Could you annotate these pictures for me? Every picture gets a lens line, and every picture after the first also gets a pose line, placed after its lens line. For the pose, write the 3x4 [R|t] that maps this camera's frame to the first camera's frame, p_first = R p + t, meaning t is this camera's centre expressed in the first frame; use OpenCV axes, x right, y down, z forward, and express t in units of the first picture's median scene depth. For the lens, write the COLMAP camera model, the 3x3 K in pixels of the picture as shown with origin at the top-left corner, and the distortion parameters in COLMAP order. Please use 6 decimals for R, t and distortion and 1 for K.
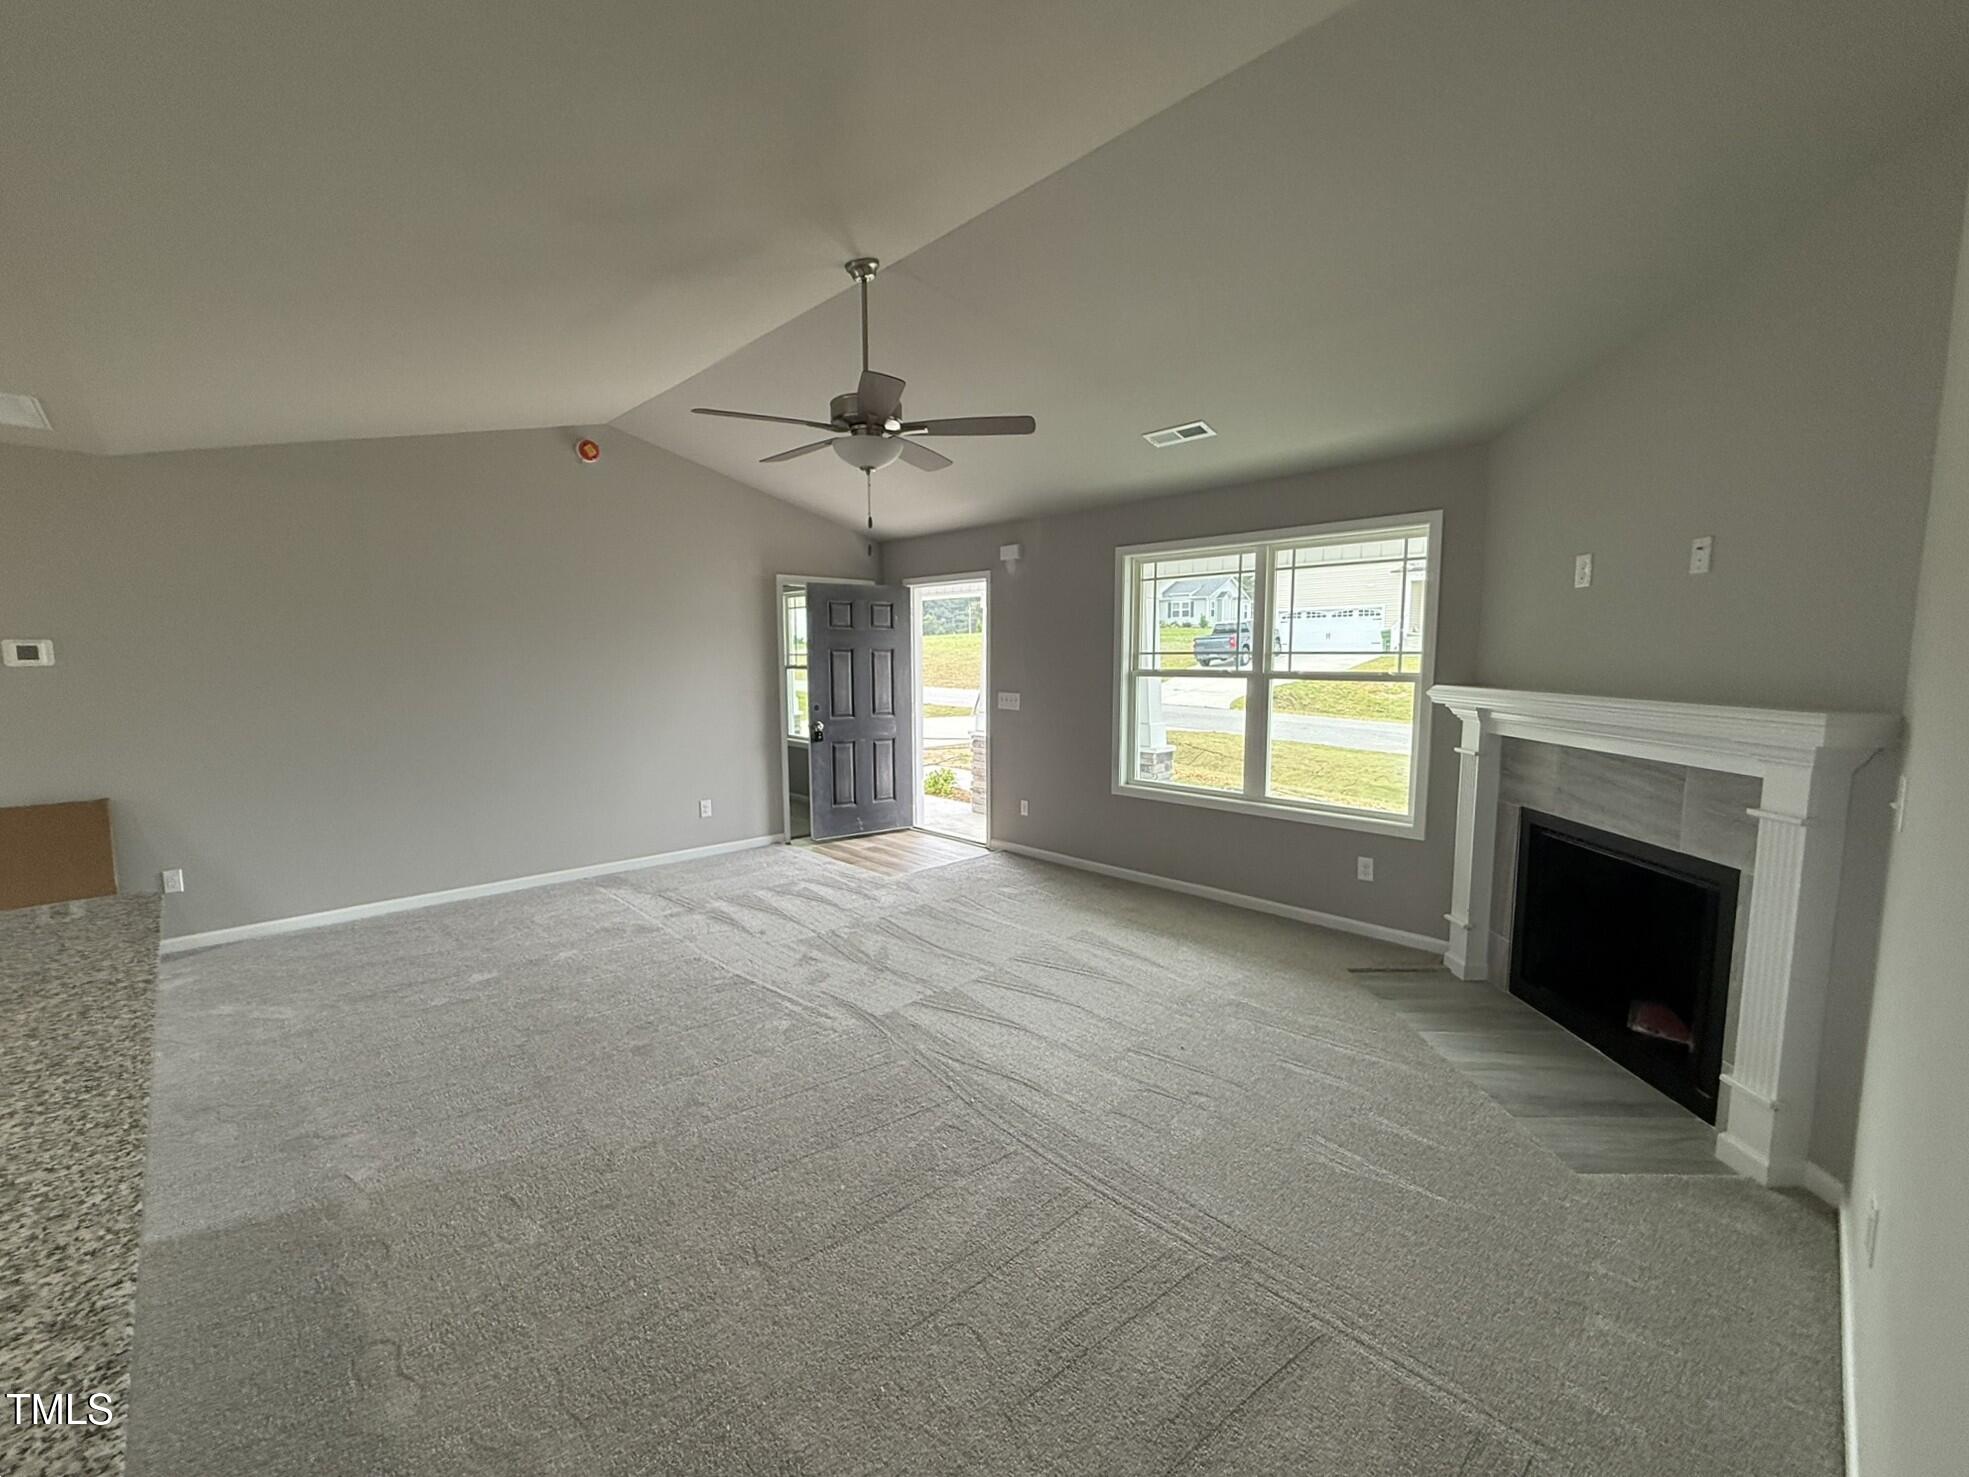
lens RADIAL K [[826.7, 0, 984.5], [0, 826.7, 738.5], [0, 0, 1]] dist [0.000048, -0.000031]
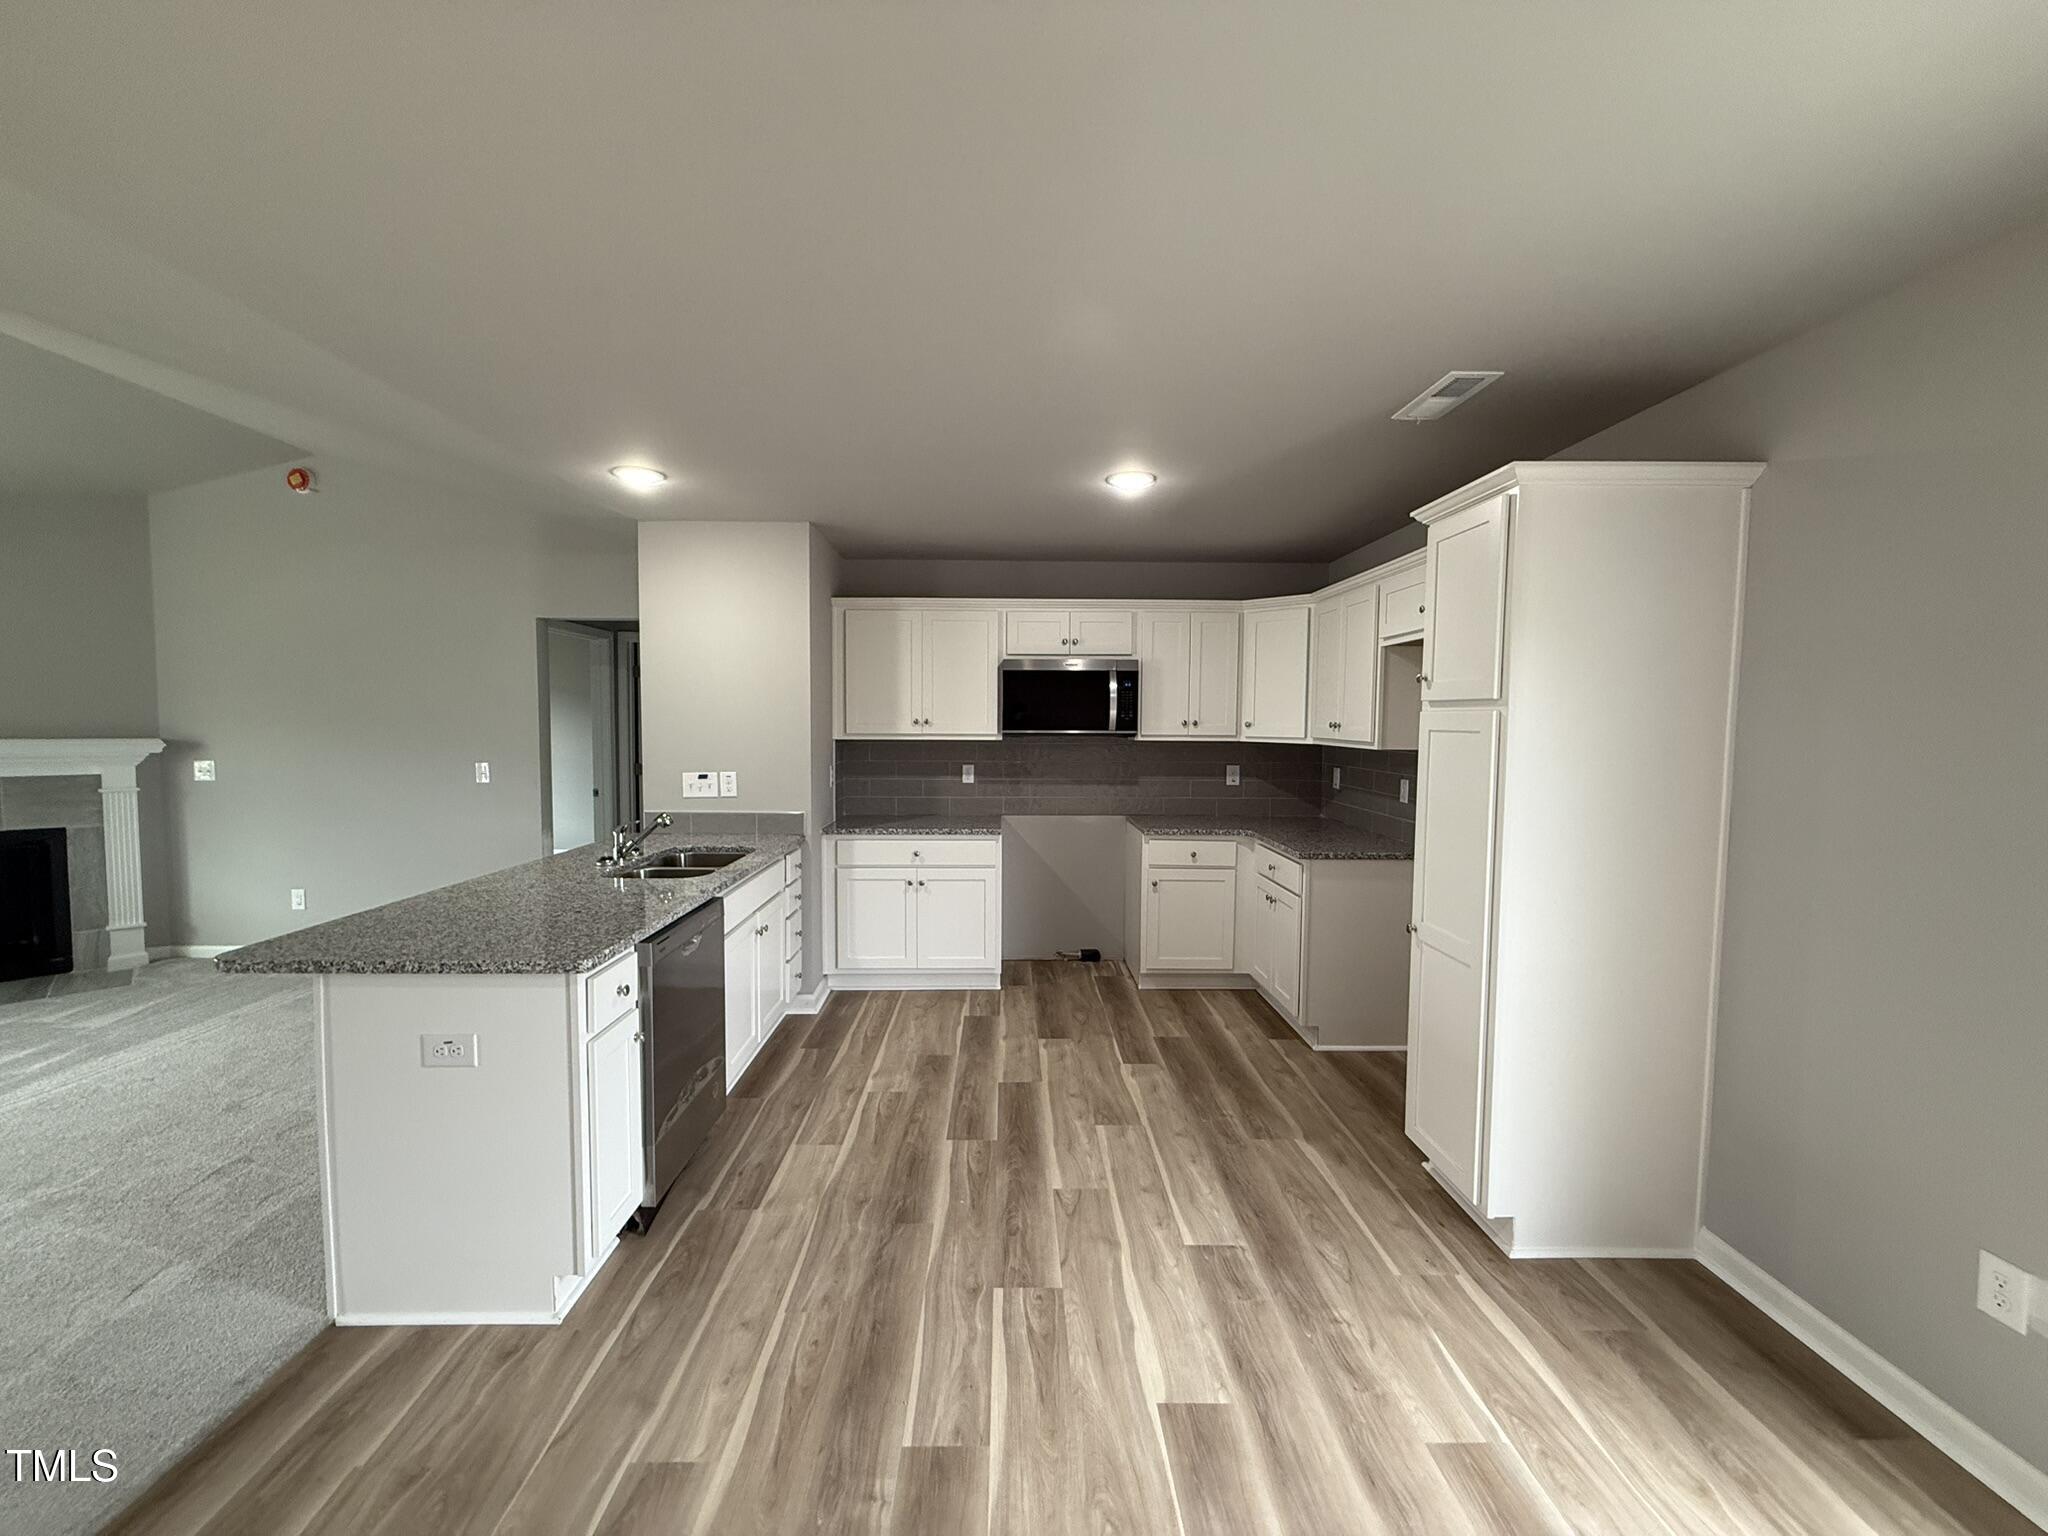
lens RADIAL K [[817.8, 0, 1024.0], [0, 817.8, 768.0], [0, 0, 1]] dist [0.000735, 0.000019]
pose [[-0.723393, -0.044840, 0.688979, -1.150549], [0.062180, 0.989603, 0.129690, -0.048009], [-0.687631, 0.136657, -0.713084, 0.489285]]
